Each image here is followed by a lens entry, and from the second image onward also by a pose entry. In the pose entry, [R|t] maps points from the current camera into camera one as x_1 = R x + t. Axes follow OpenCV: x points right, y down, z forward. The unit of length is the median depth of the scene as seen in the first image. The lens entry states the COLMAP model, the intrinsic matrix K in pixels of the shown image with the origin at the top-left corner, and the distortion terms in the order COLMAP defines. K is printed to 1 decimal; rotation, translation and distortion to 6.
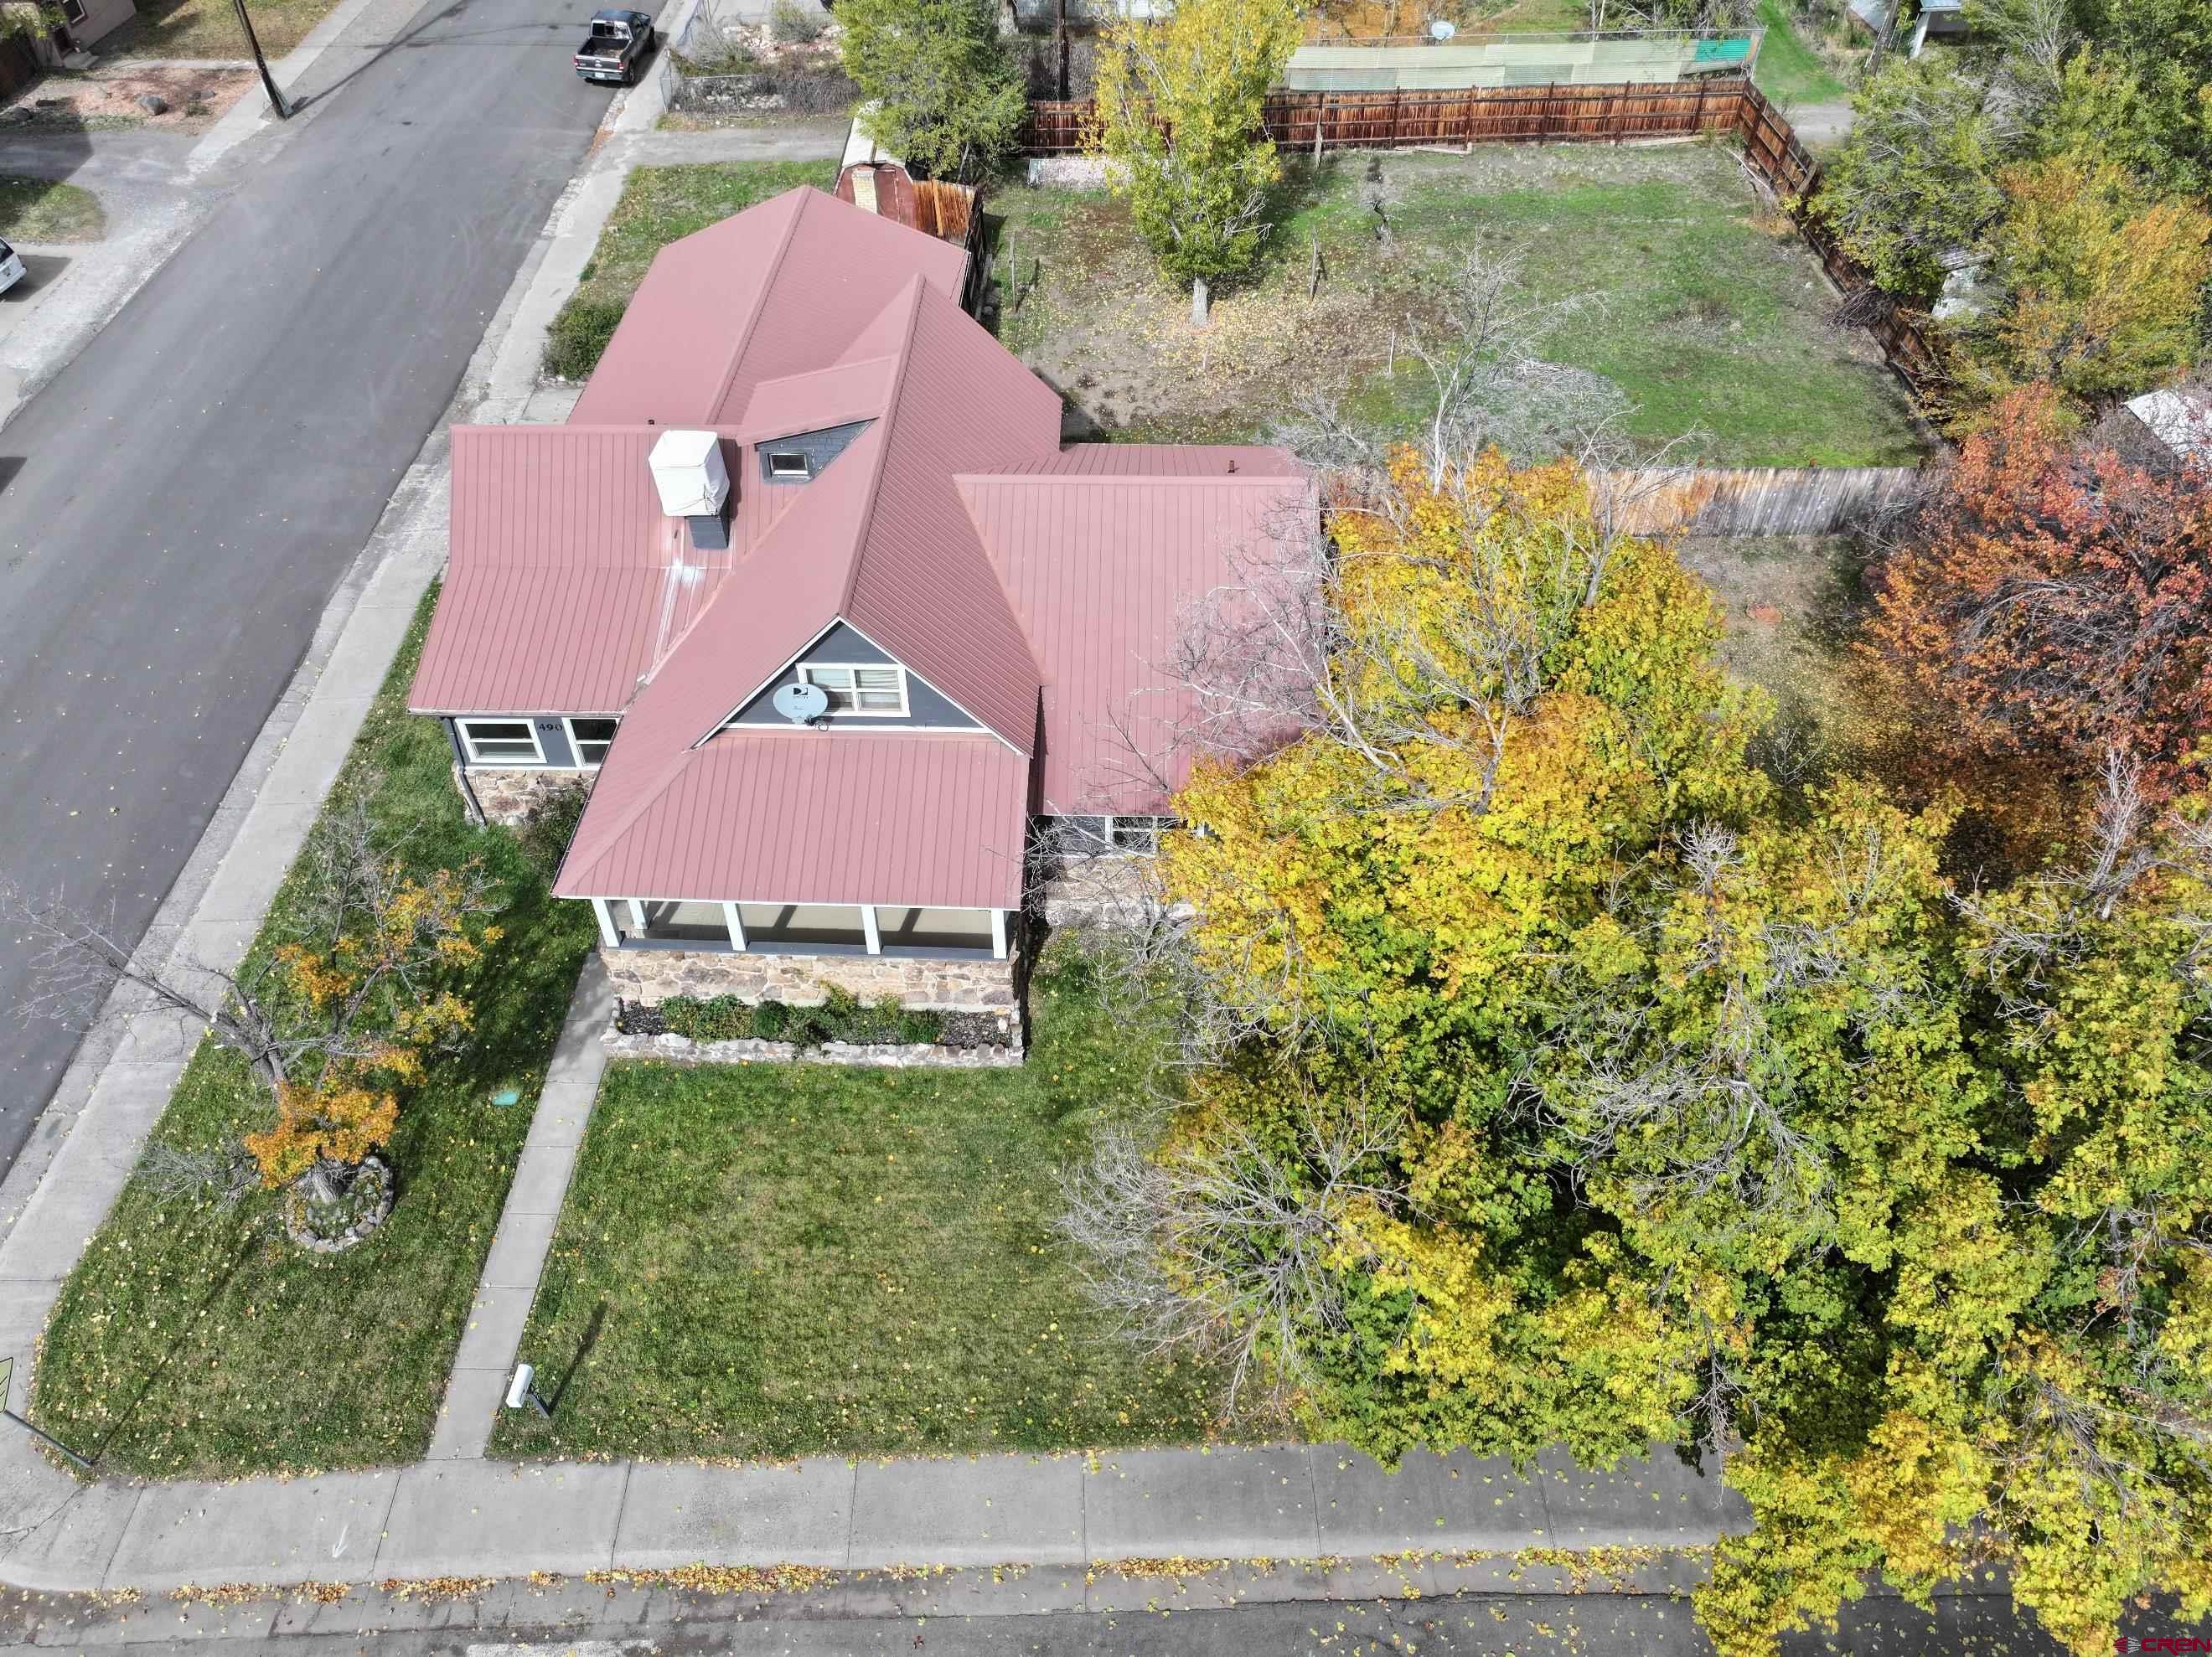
lens RADIAL K [[1540.4, 0, 1102.6], [0, 1540.4, 810.4], [0, 0, 1]] dist [0.006767, 0.000598]
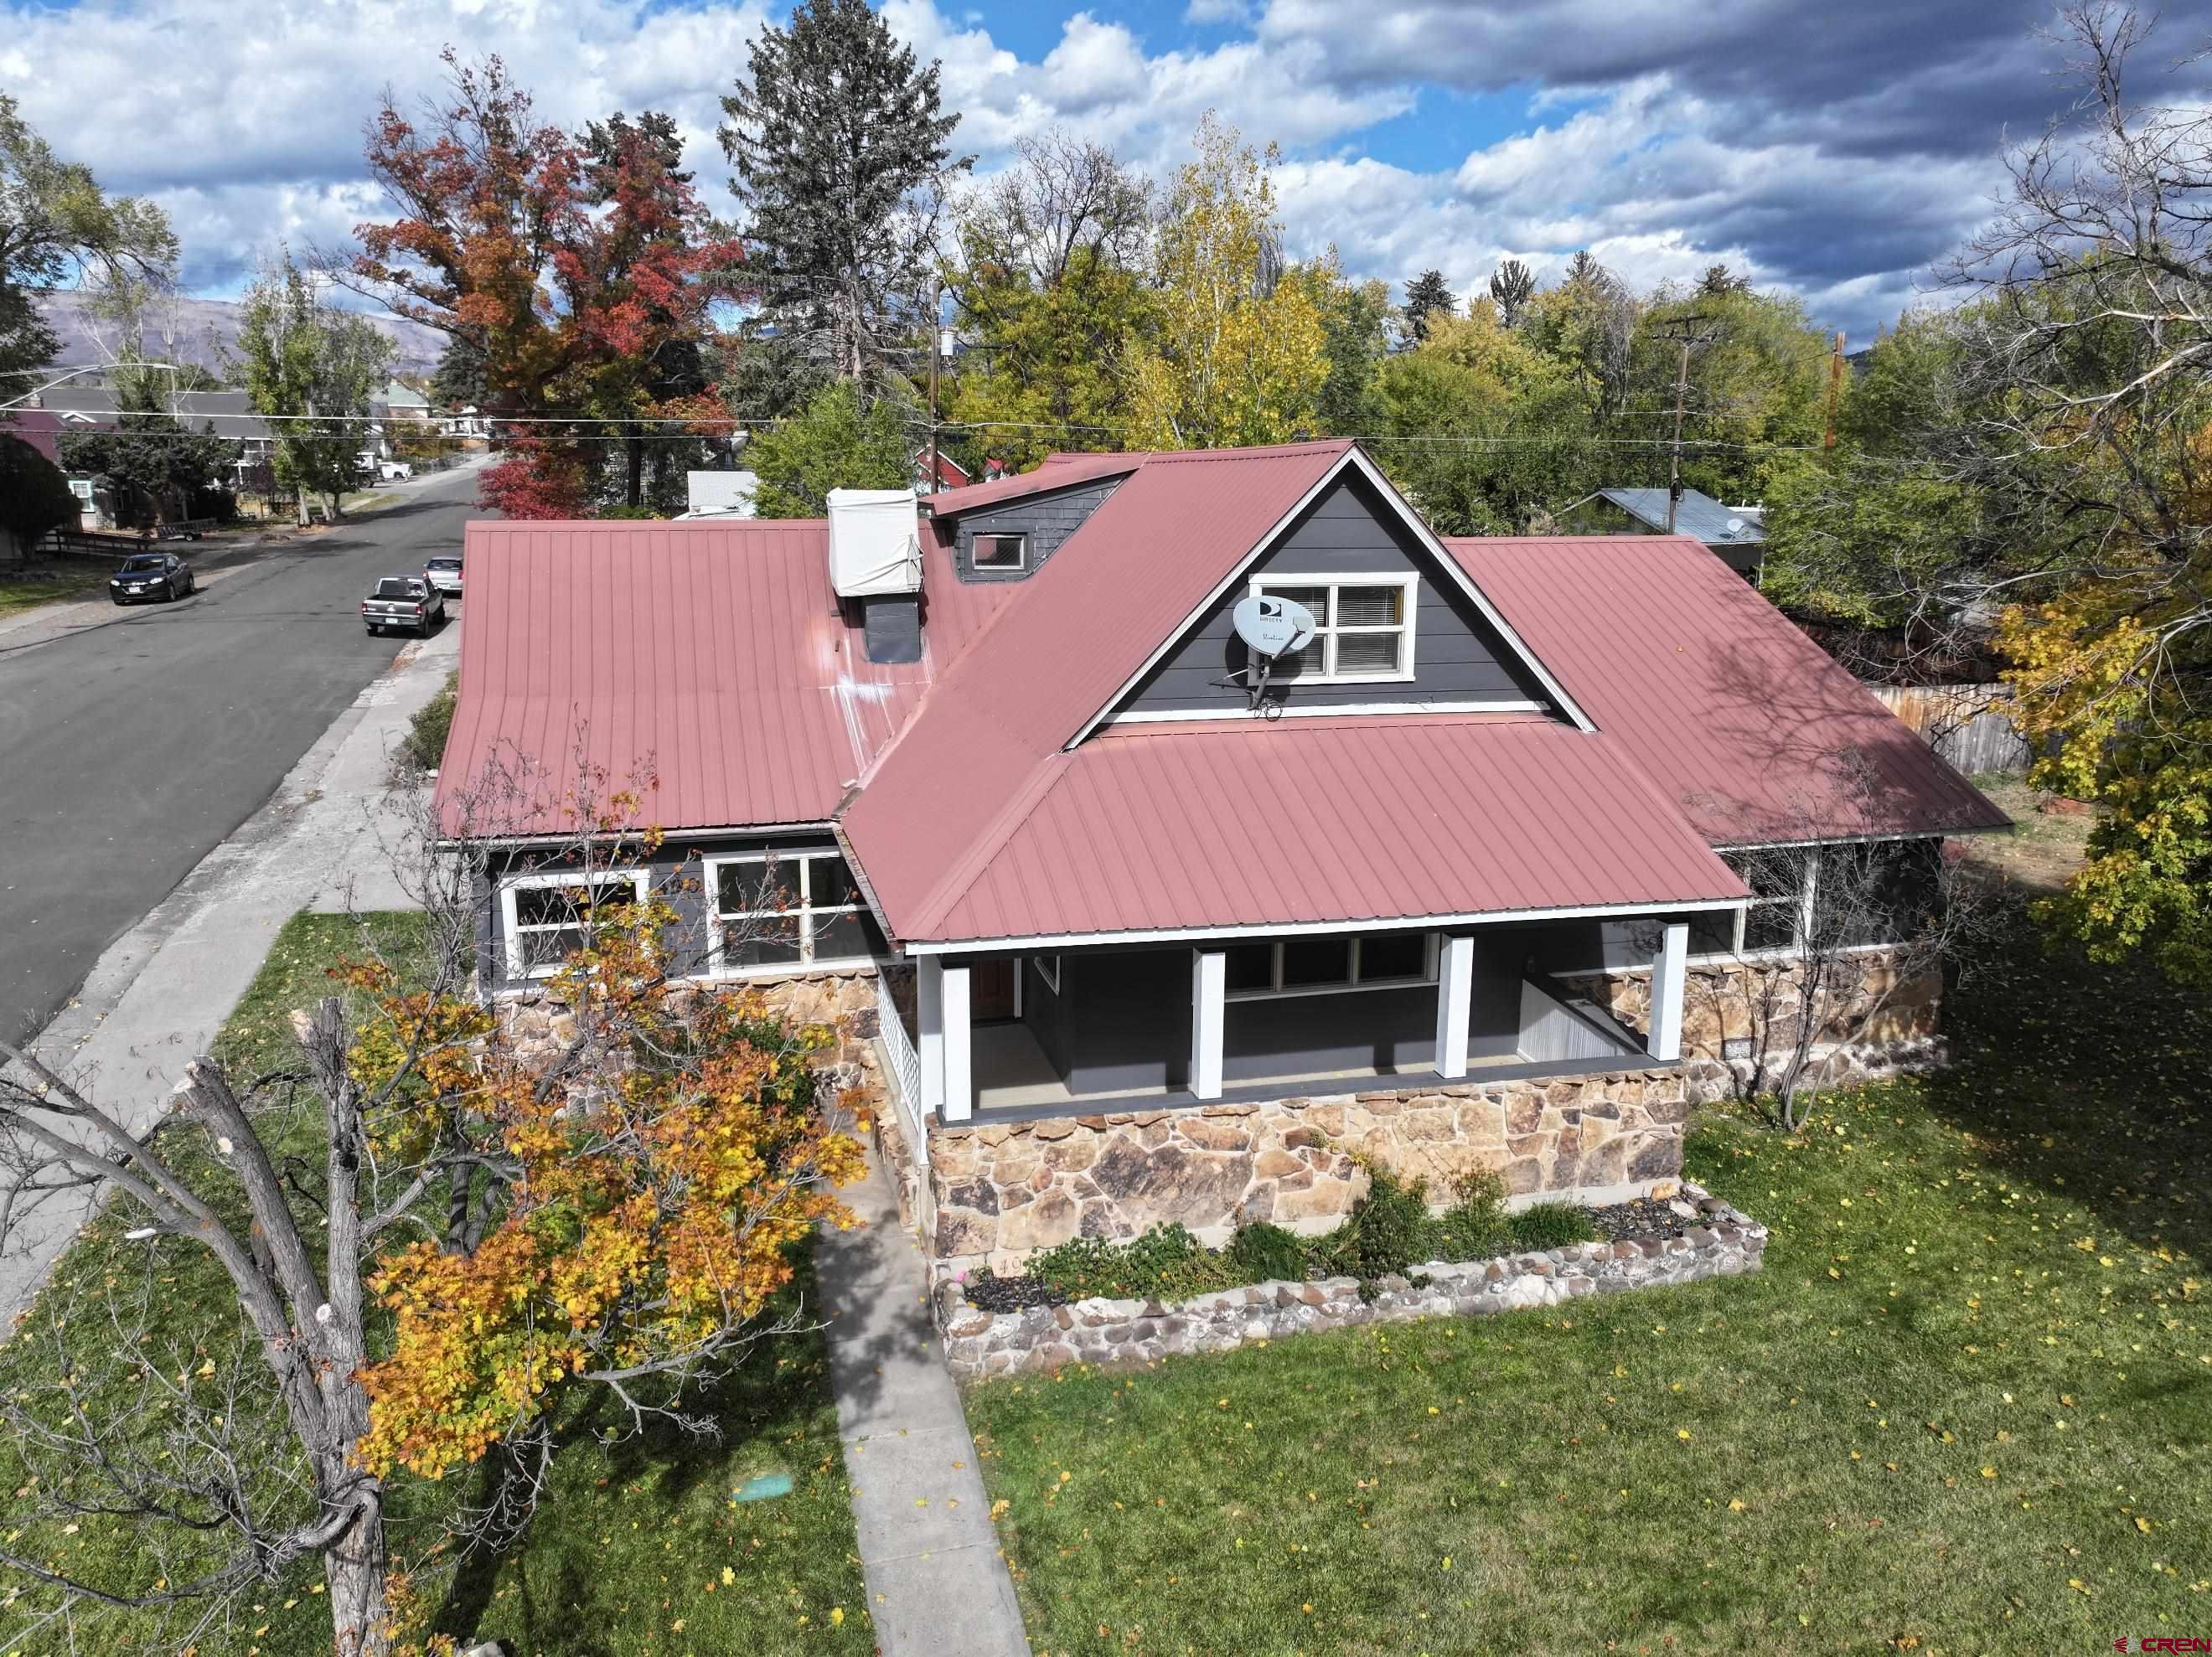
lens RADIAL K [[1540.4, 0, 1104.6], [0, 1540.4, 820.9], [0, 0, 1]] dist [0.006767, 0.000598]
pose [[0.959787, -0.052366, 0.275801, -0.402214], [0.185884, 0.854770, -0.484578, 0.250043], [-0.210371, 0.516359, 0.830131, 0.545524]]
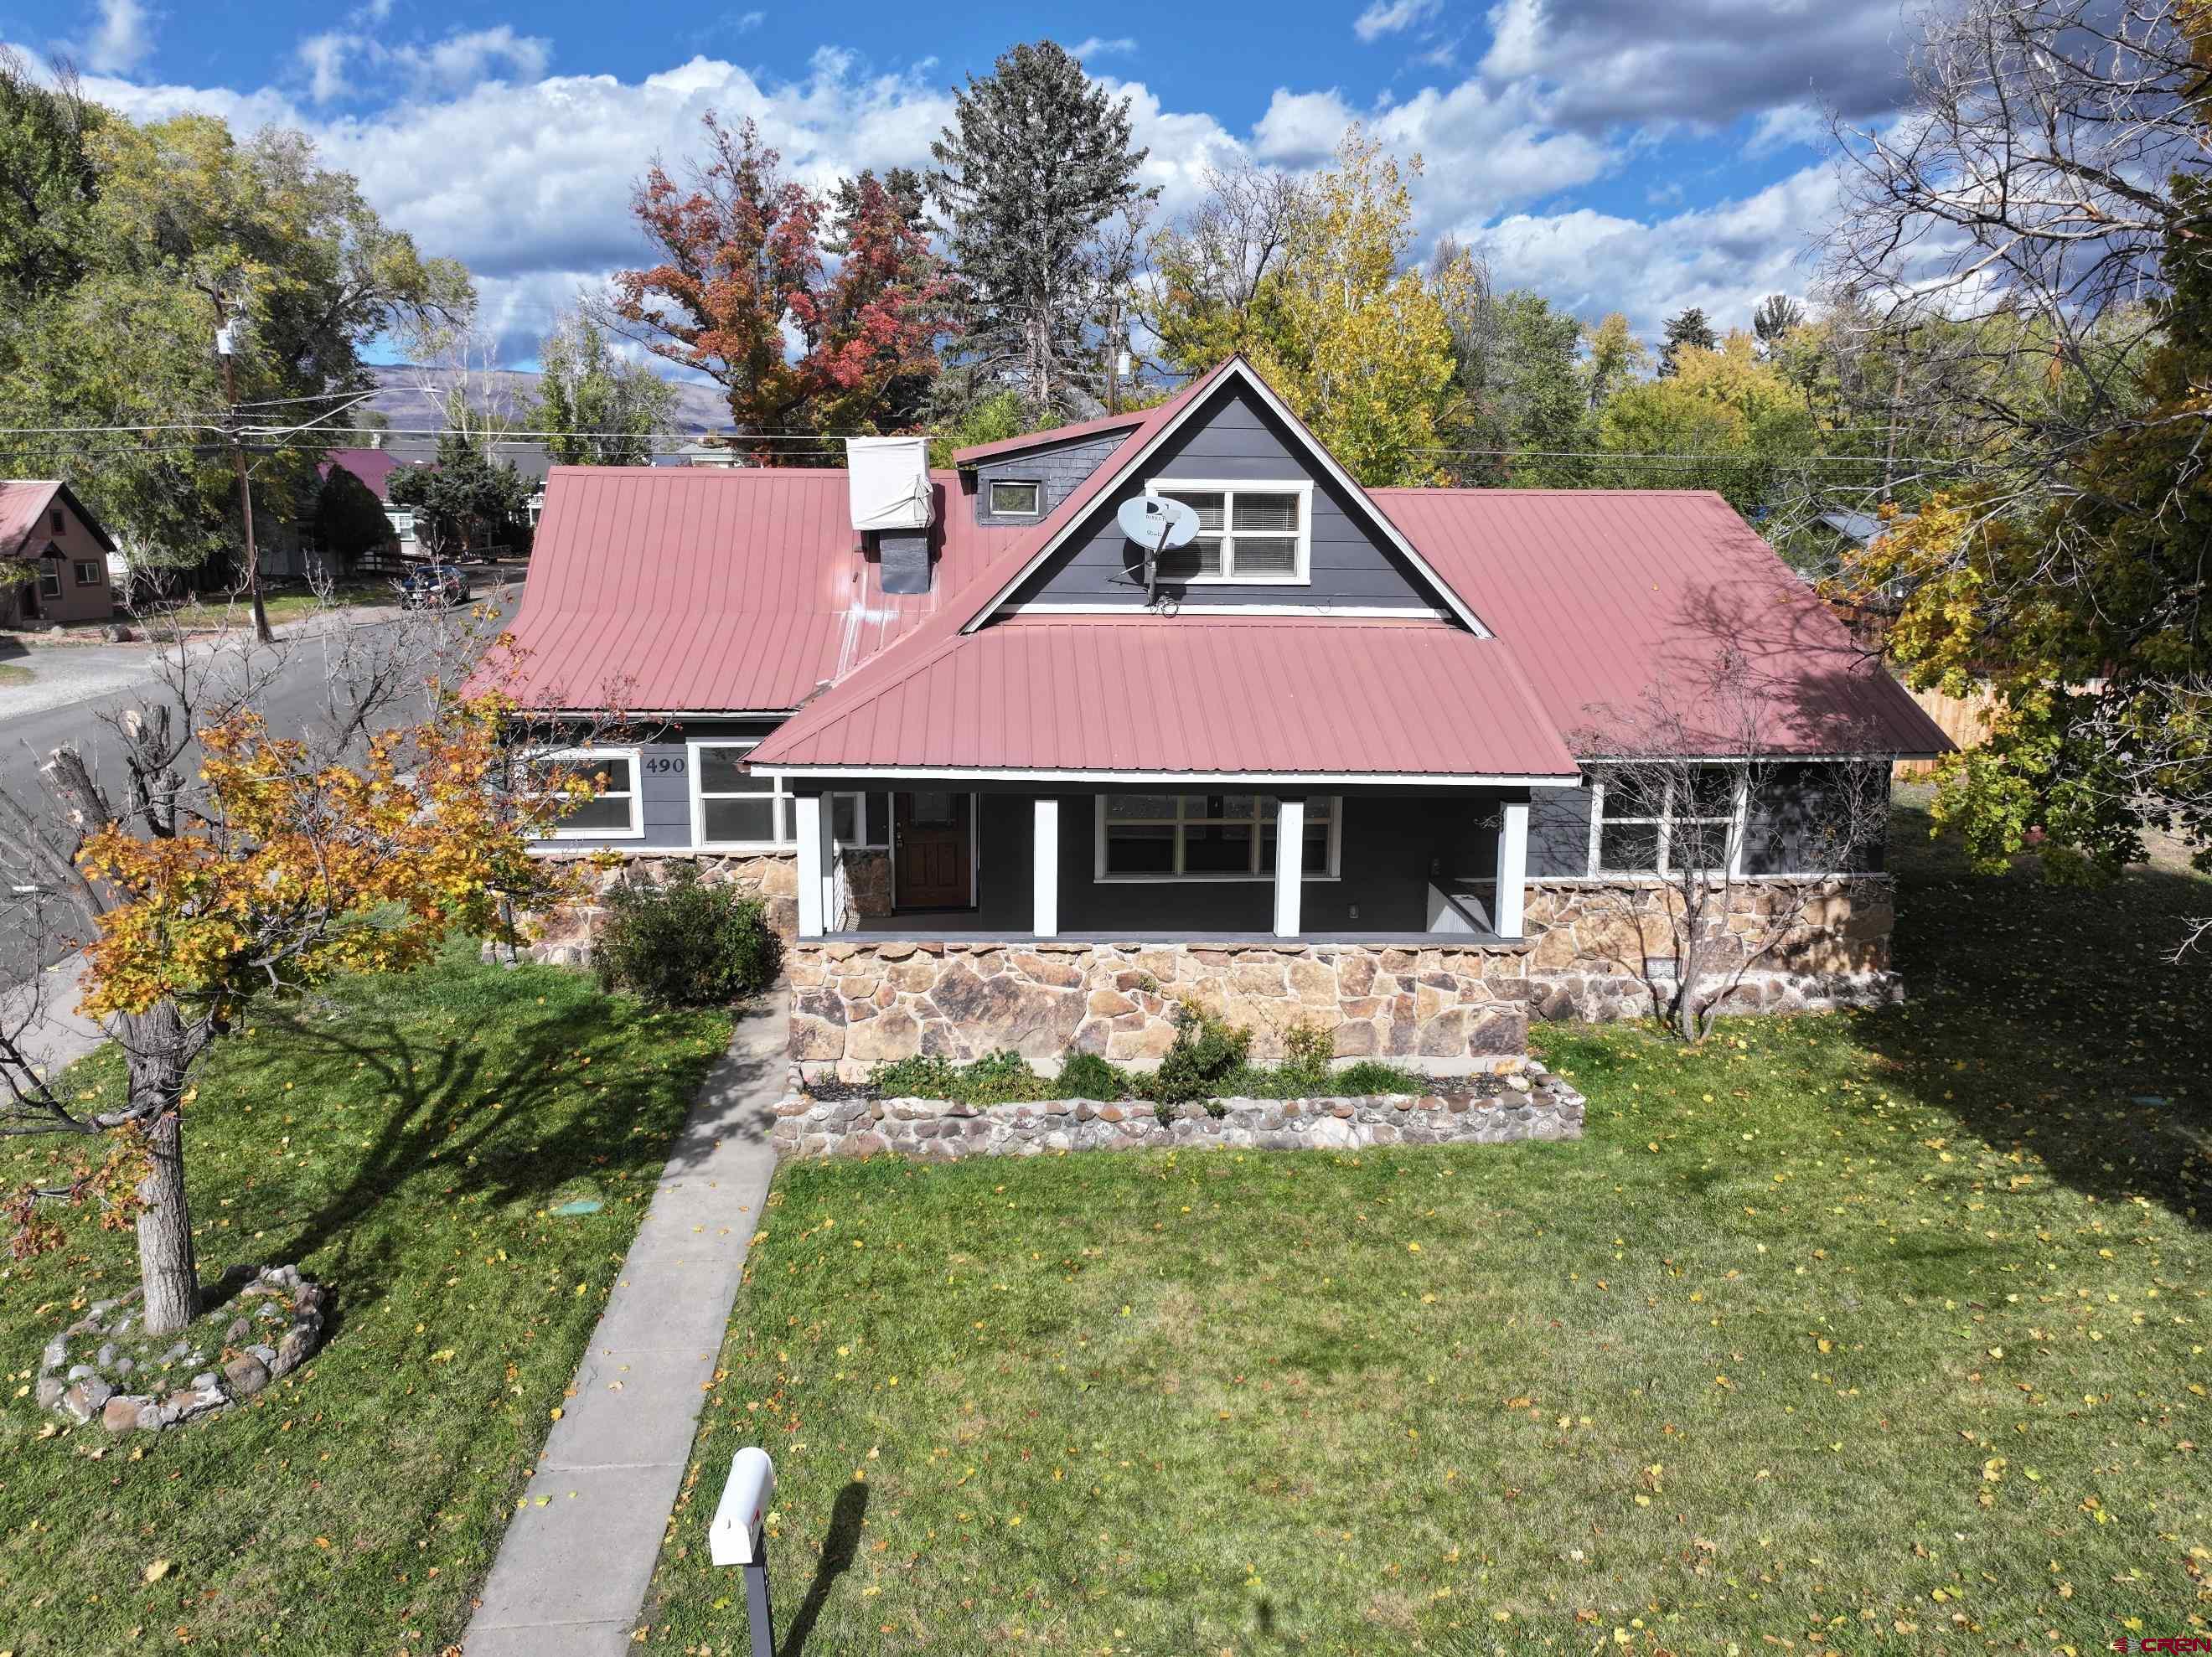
lens RADIAL K [[1540.4, 0, 1108.7], [0, 1540.4, 821.5], [0, 0, 1]] dist [0.006767, 0.000598]
pose [[0.994197, -0.007297, 0.107323, -0.271859], [0.064166, 0.840992, -0.537230, 0.352011], [-0.086338, 0.540999, 0.836580, 0.518547]]
